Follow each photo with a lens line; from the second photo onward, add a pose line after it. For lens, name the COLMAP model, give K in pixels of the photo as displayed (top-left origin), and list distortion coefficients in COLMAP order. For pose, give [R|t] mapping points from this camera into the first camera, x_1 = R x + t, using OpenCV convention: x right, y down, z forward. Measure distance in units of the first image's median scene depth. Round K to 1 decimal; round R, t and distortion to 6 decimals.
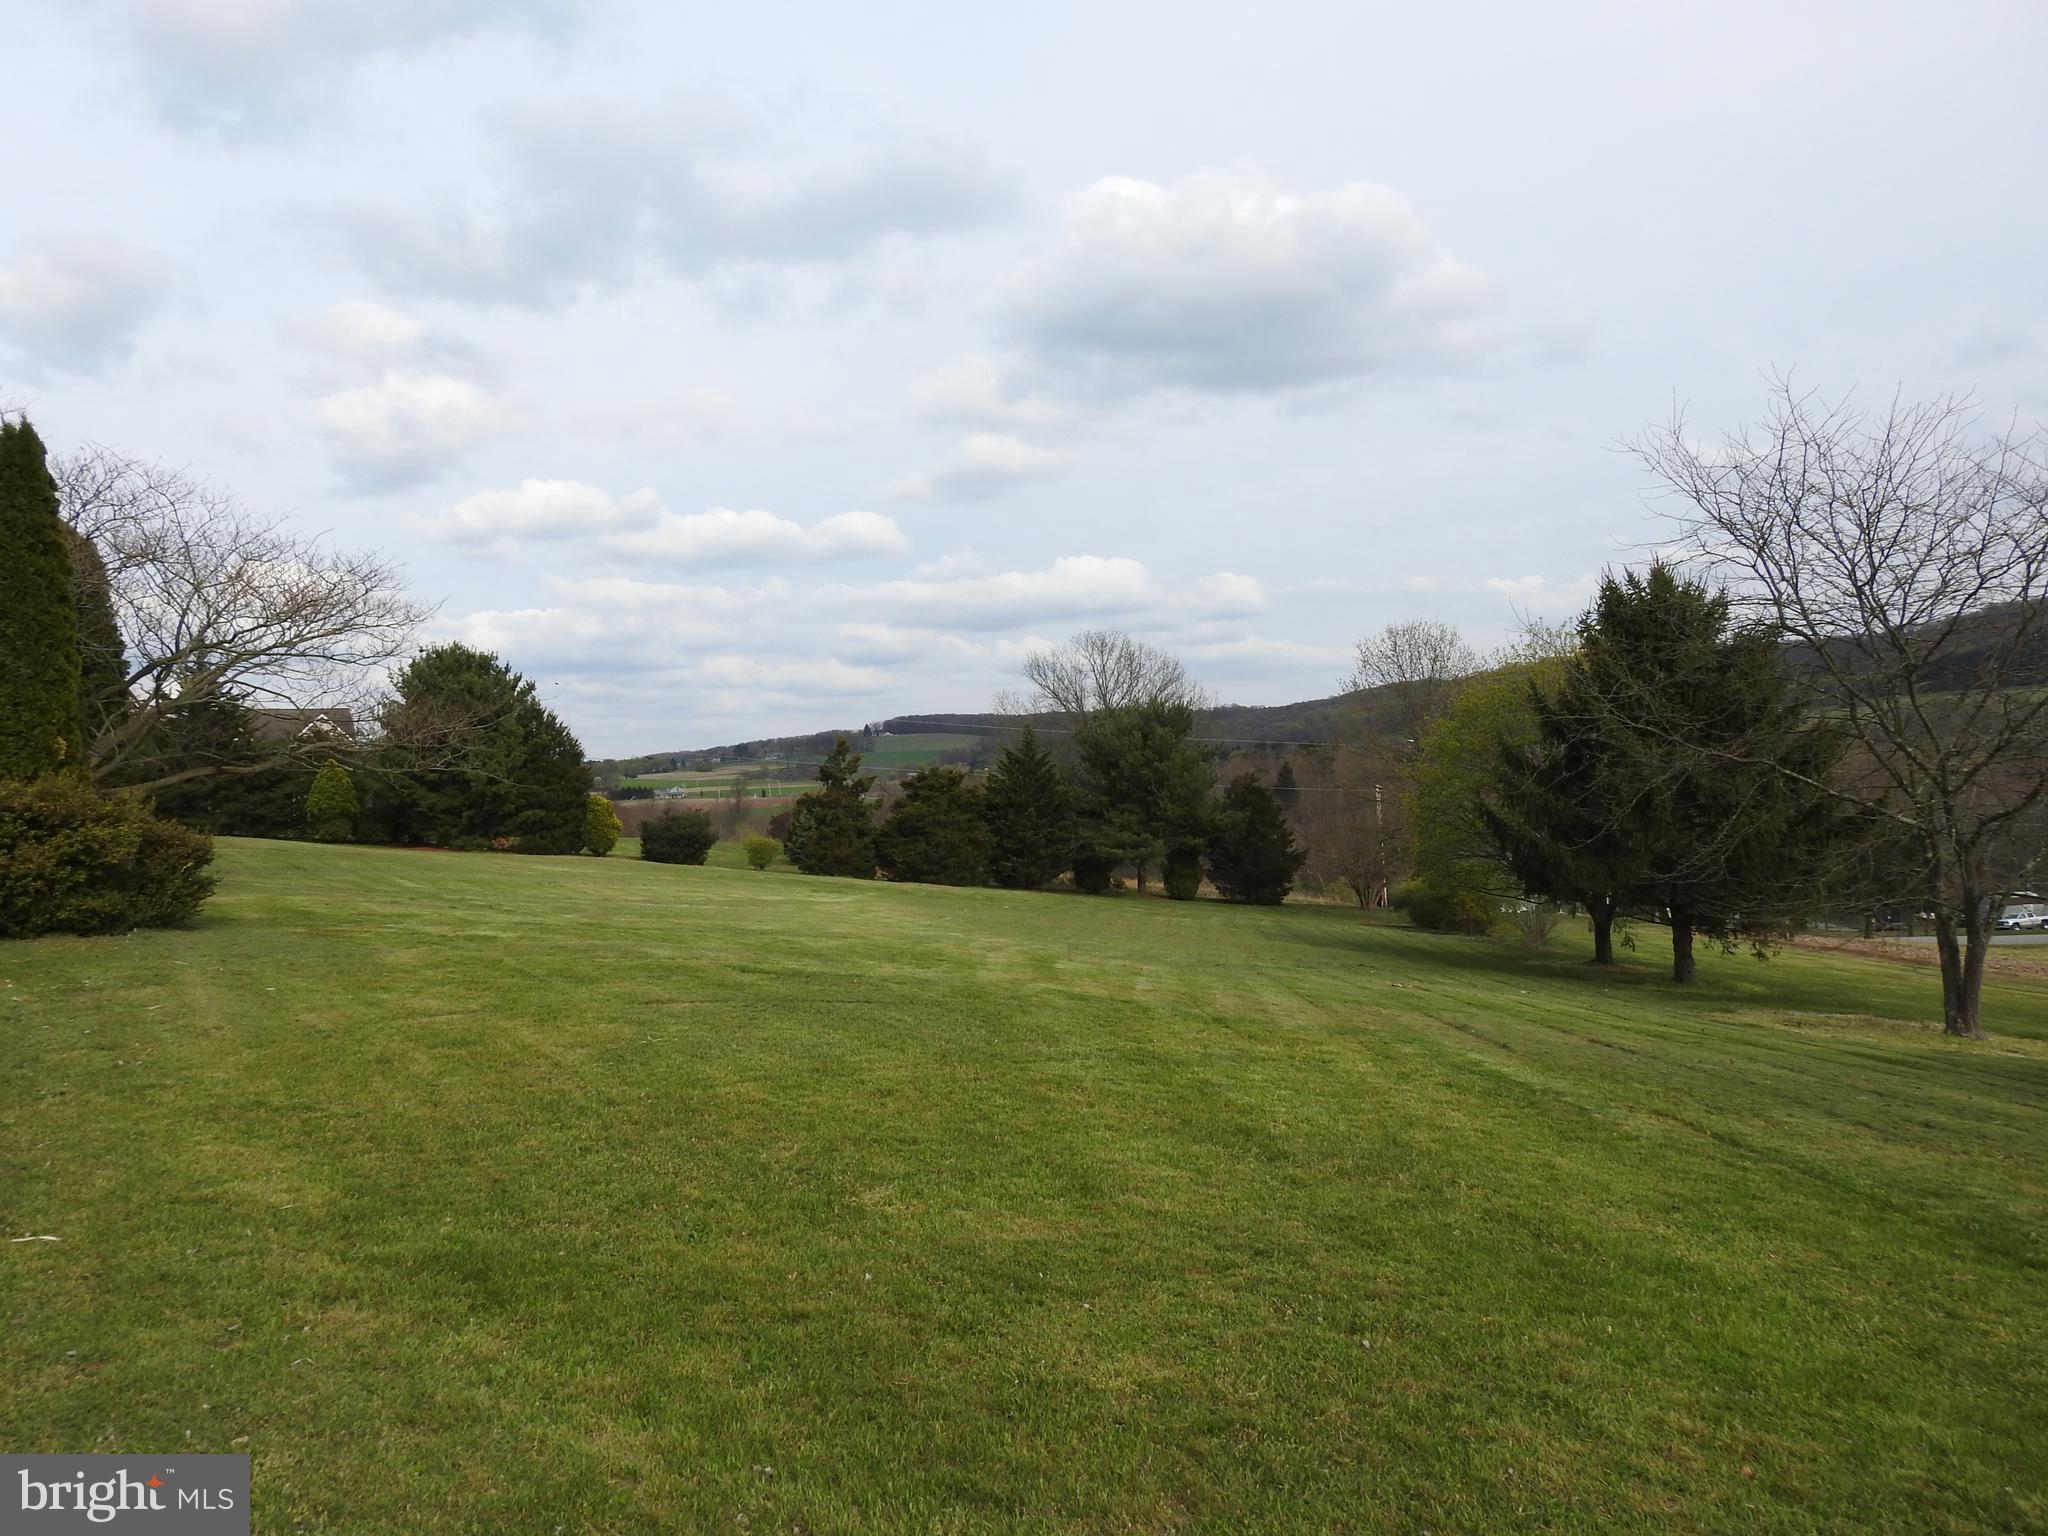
lens RADIAL K [[1468.5, 0, 1024.0], [0, 1468.5, 768.0], [0, 0, 1]] dist [-0.001375, 0.003314]
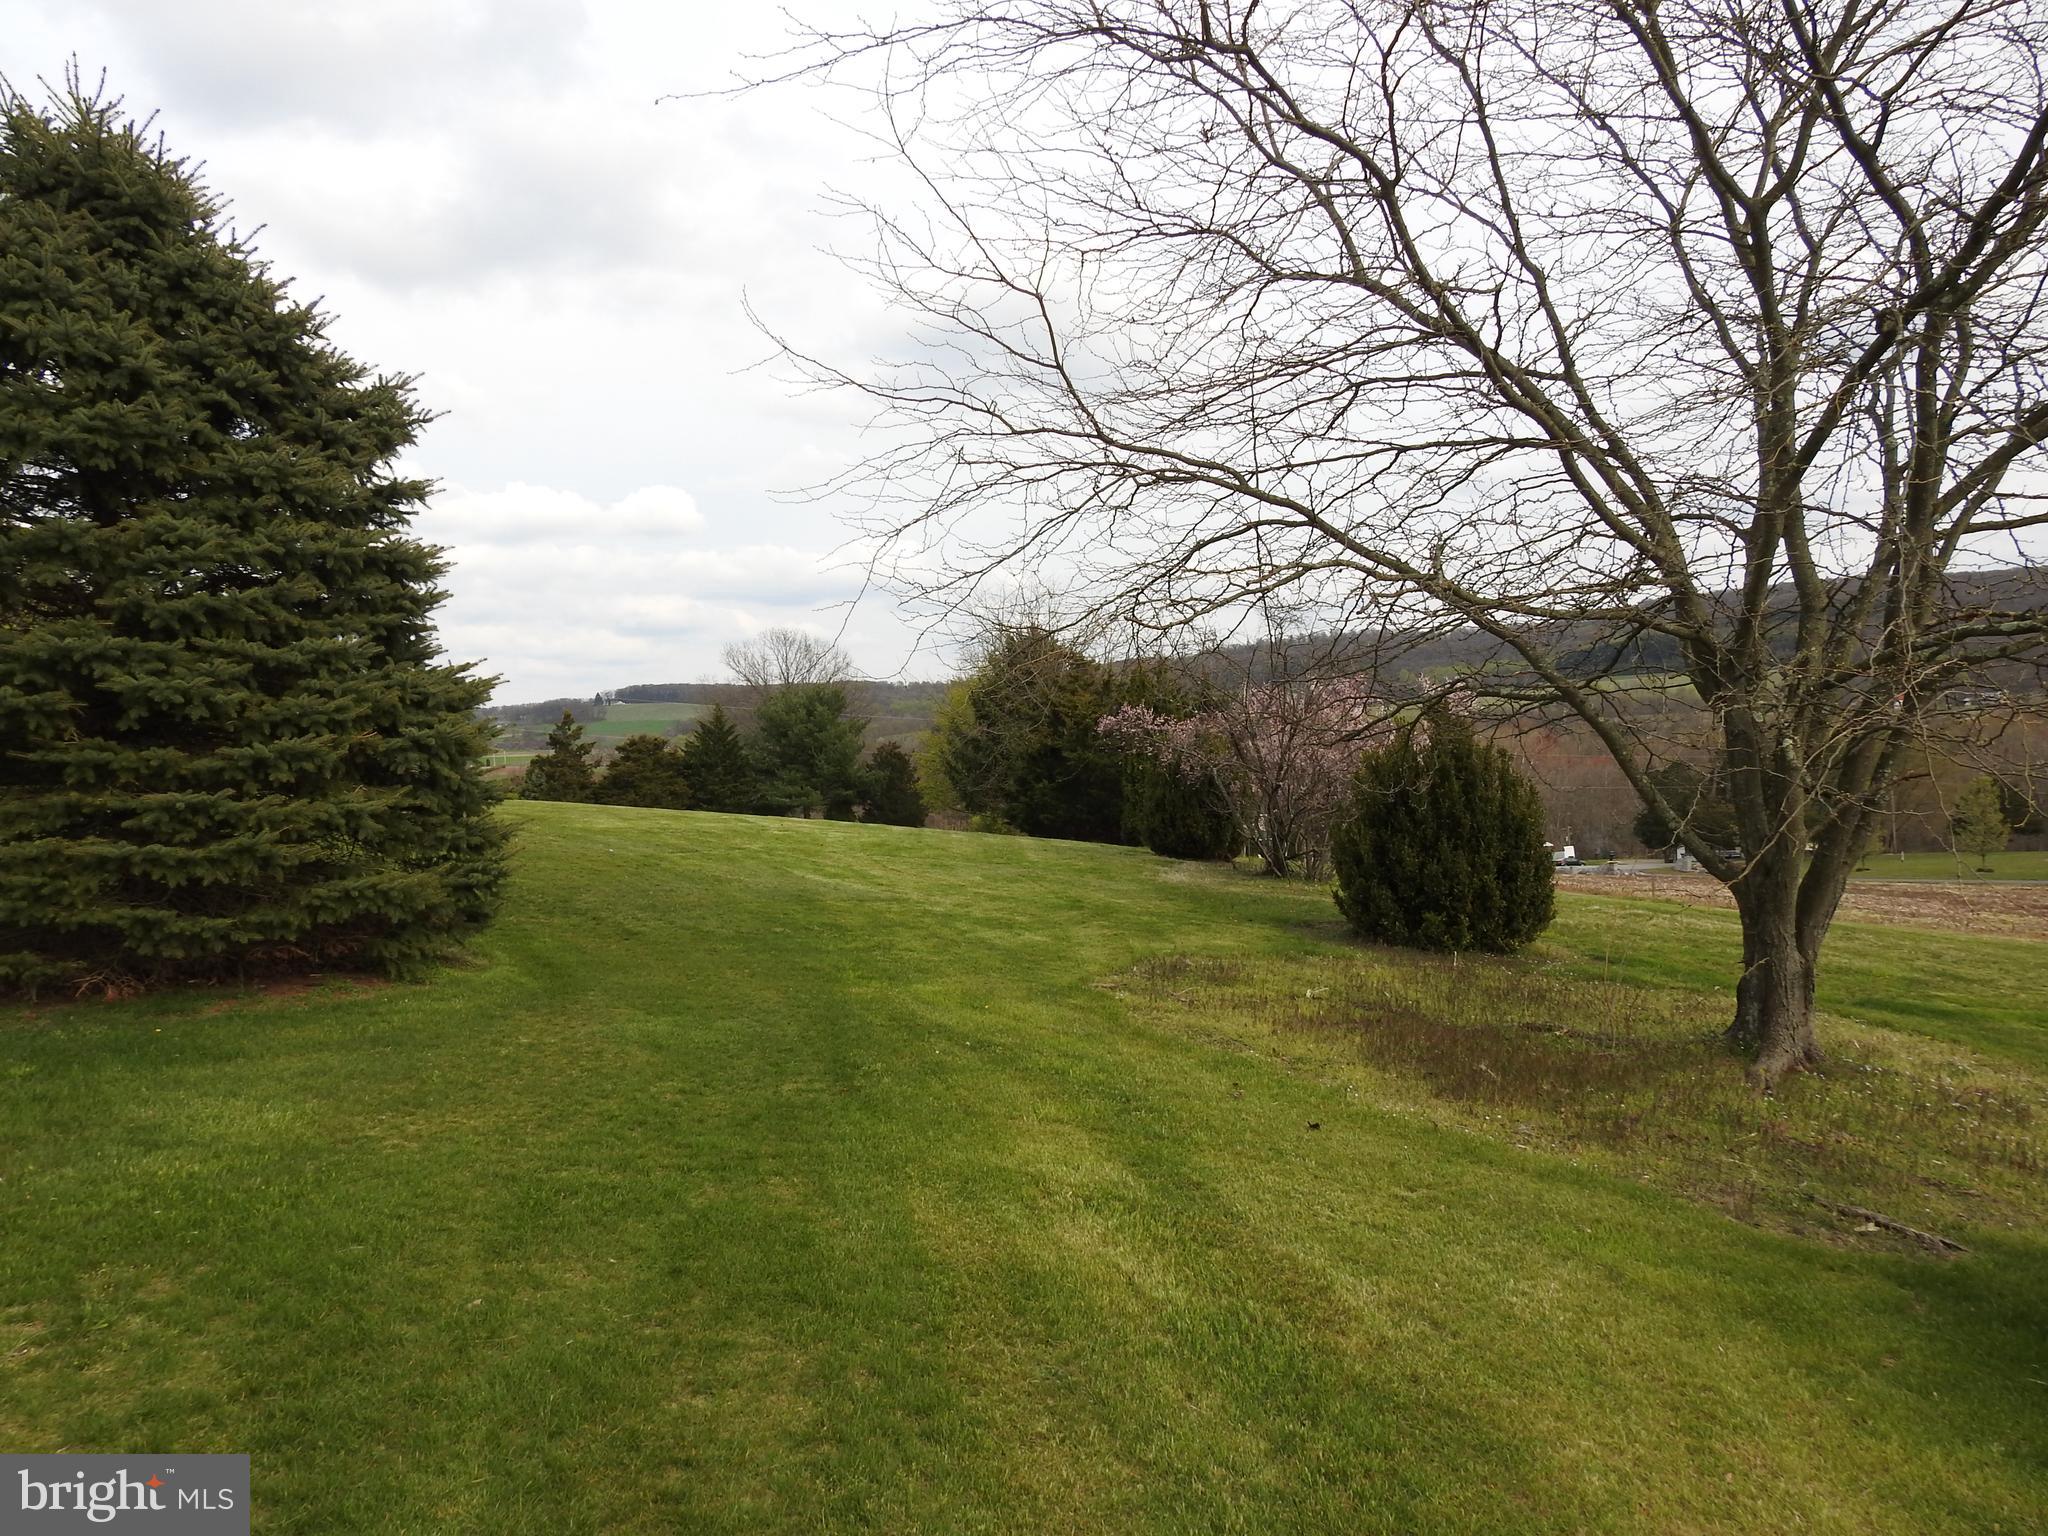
lens RADIAL K [[1471.4, 0, 1024.0], [0, 1471.4, 768.0], [0, 0, 1]] dist [-0.000960, 0.007787]
pose [[0.984721, 0.004547, 0.174078, 0.042846], [-0.007826, 0.999805, 0.018153, 0.002079], [-0.173962, -0.019238, 0.984565, -0.318590]]
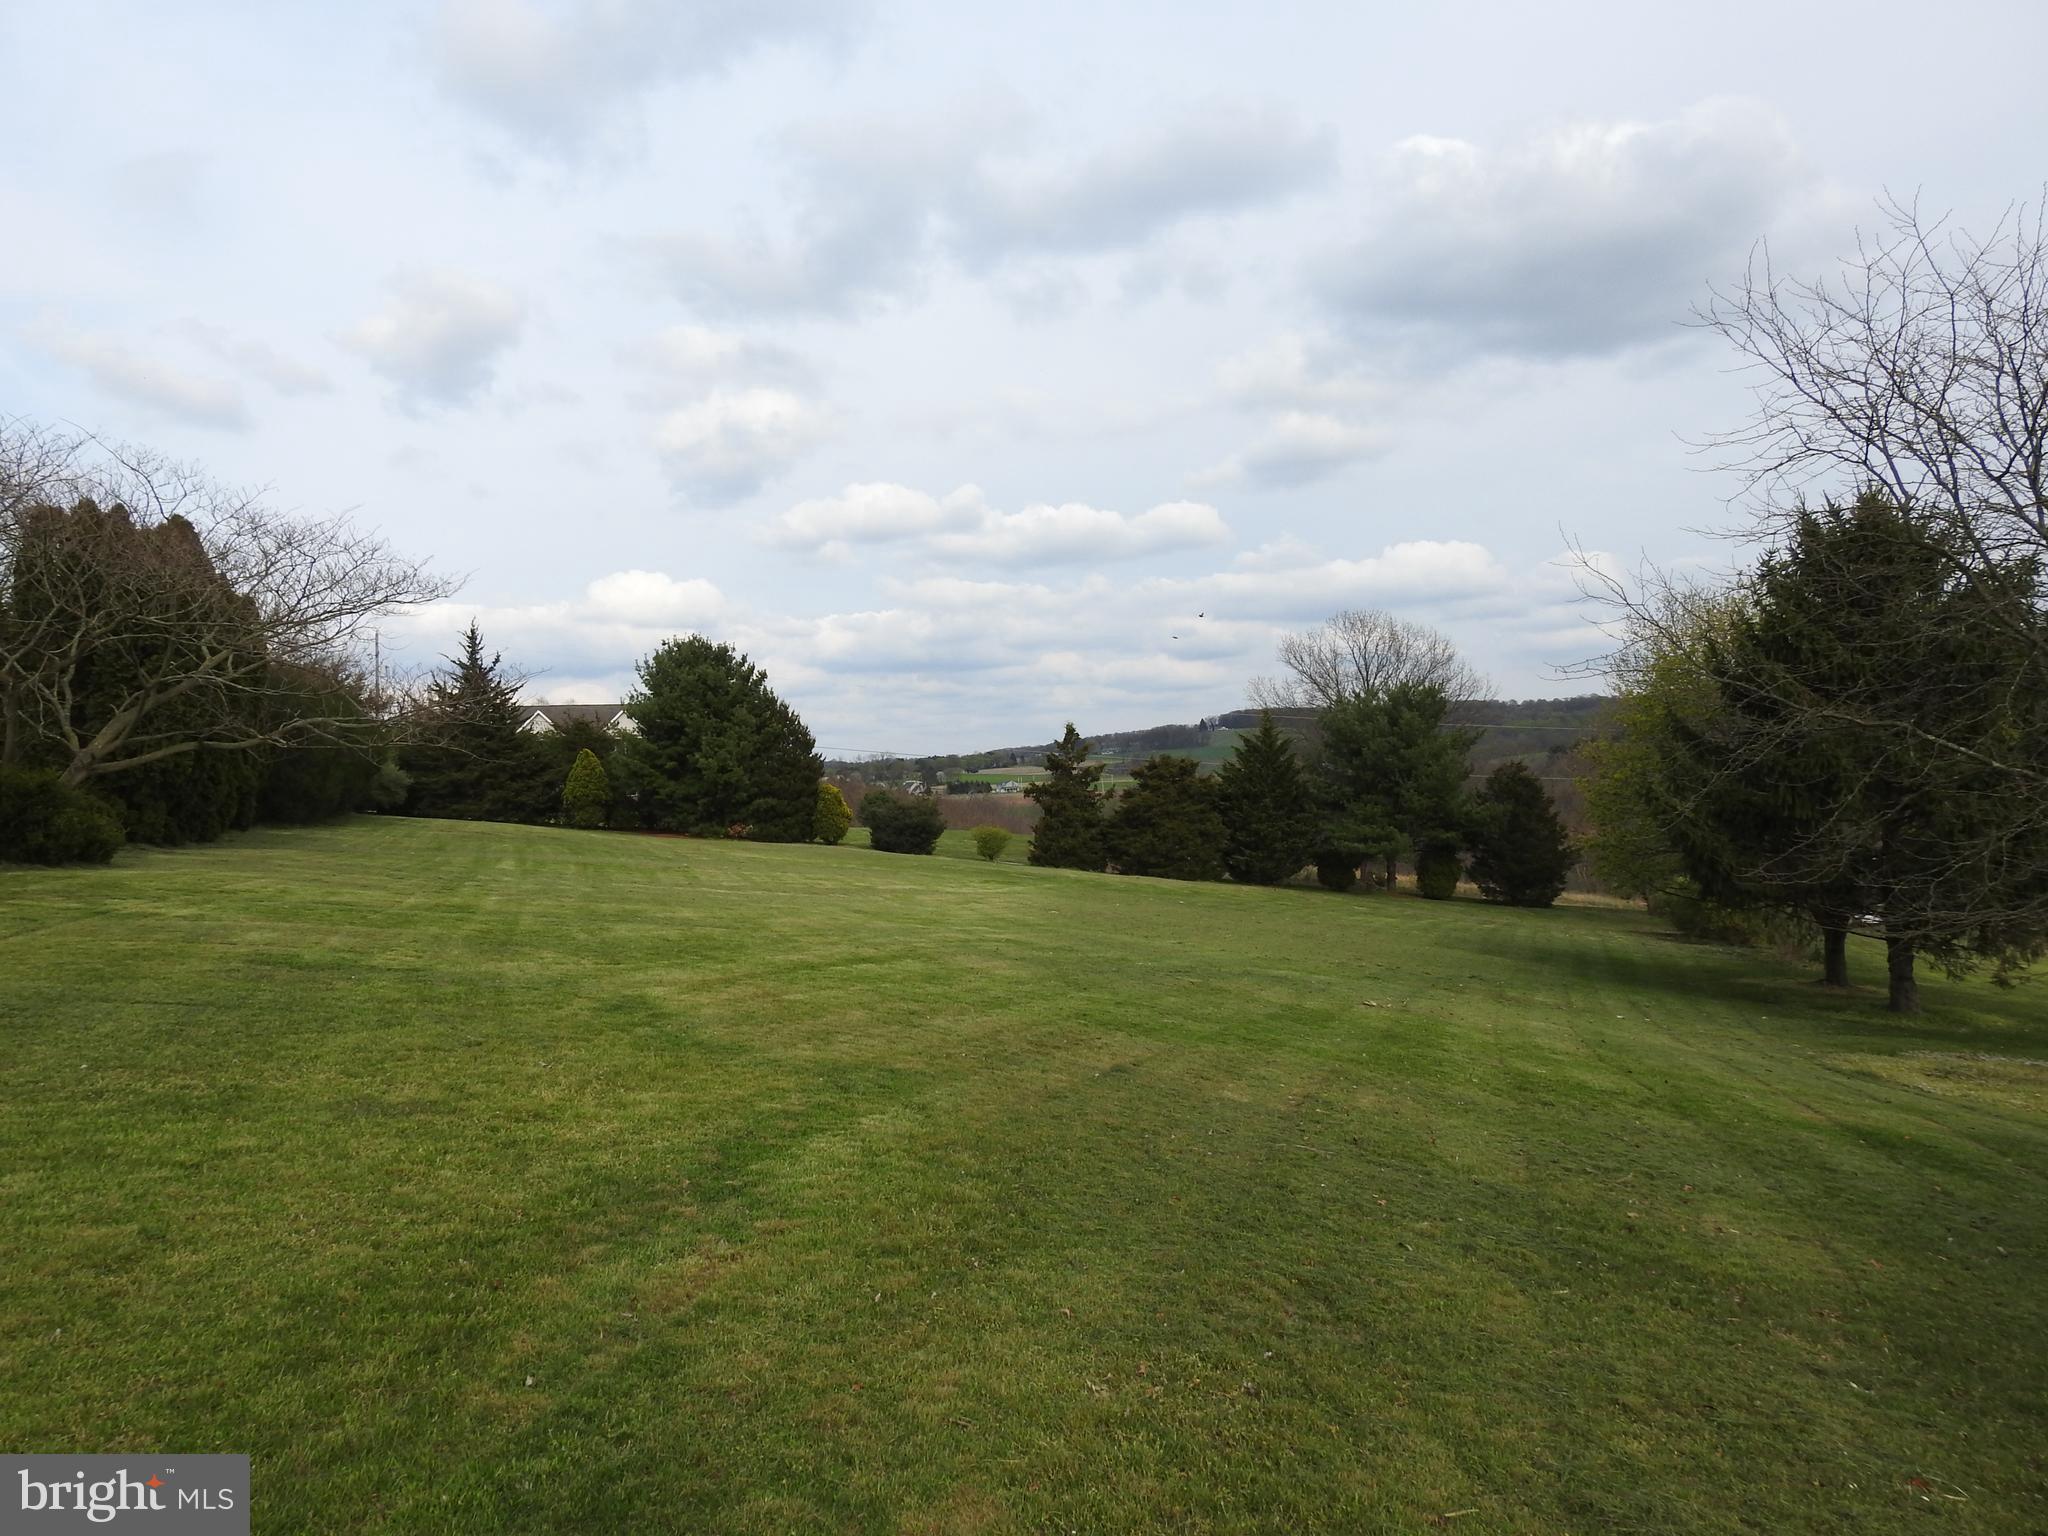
lens RADIAL K [[1471.4, 0, 1024.0], [0, 1471.4, 768.0], [0, 0, 1]] dist [-0.000960, 0.007787]
pose [[0.973634, -0.000542, -0.228115, 0.067456], [0.001316, 0.999994, 0.003238, 0.004267], [0.228112, -0.003453, 0.973629, 0.045925]]
